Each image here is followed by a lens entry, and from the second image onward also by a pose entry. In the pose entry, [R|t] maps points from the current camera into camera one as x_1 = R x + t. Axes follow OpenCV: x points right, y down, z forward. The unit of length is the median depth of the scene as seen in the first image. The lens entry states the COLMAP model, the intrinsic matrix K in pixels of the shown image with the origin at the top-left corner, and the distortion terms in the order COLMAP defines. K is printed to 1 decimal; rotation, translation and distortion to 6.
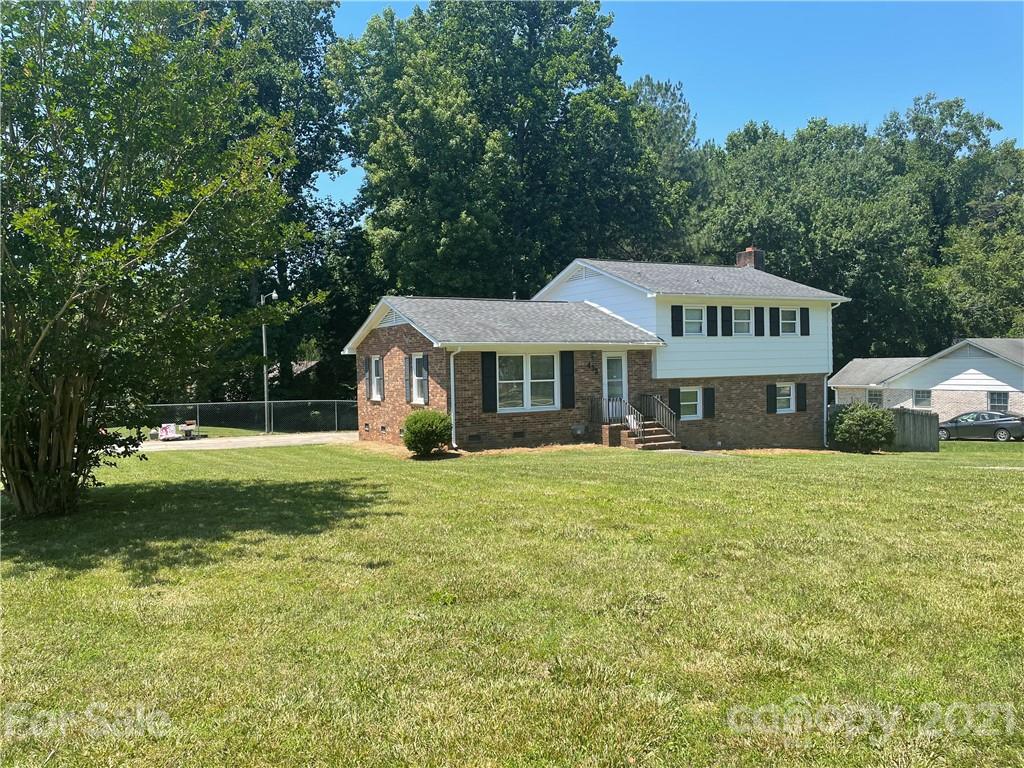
lens RADIAL K [[763.0, 0, 512.0], [0, 763.0, 384.0], [0, 0, 1]] dist [0.107937, -0.124062]
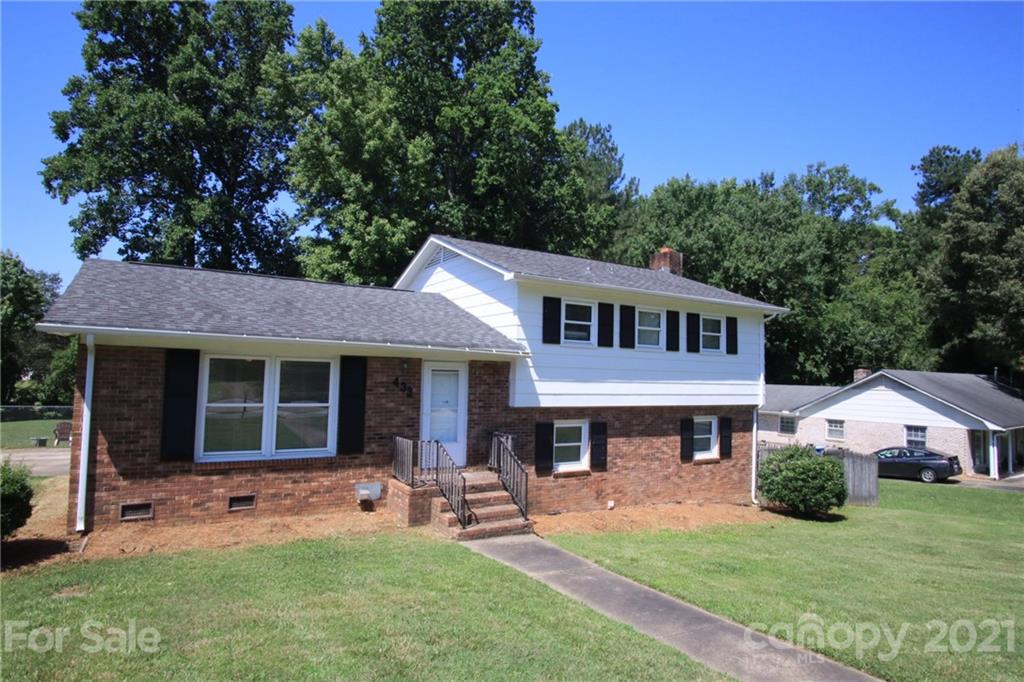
lens RADIAL K [[576.7, 0, 523.2], [0, 576.7, 344.4], [0, 0, 1]] dist [-0.024580, 0.002004]
pose [[0.997931, 0.046906, 0.043978, 0.158442], [-0.043258, 0.995813, -0.080528, -0.019048], [-0.047571, 0.078459, 0.995782, 0.472383]]
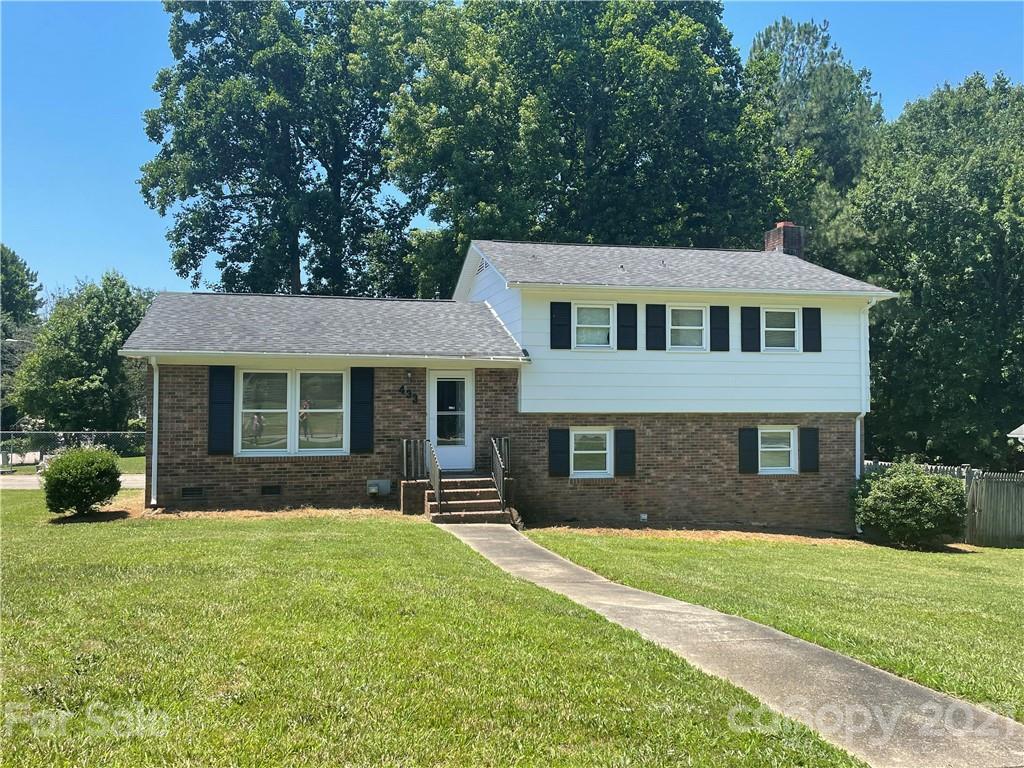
lens RADIAL K [[860.0, 0, 512.0], [0, 860.0, 384.0], [0, 0, 1]] dist [0.125712, -0.206027]
pose [[0.961453, 0.016263, -0.274489, 0.352547], [-0.027450, 0.998940, -0.036964, -0.003761], [0.273596, 0.043074, 0.960880, 0.264199]]
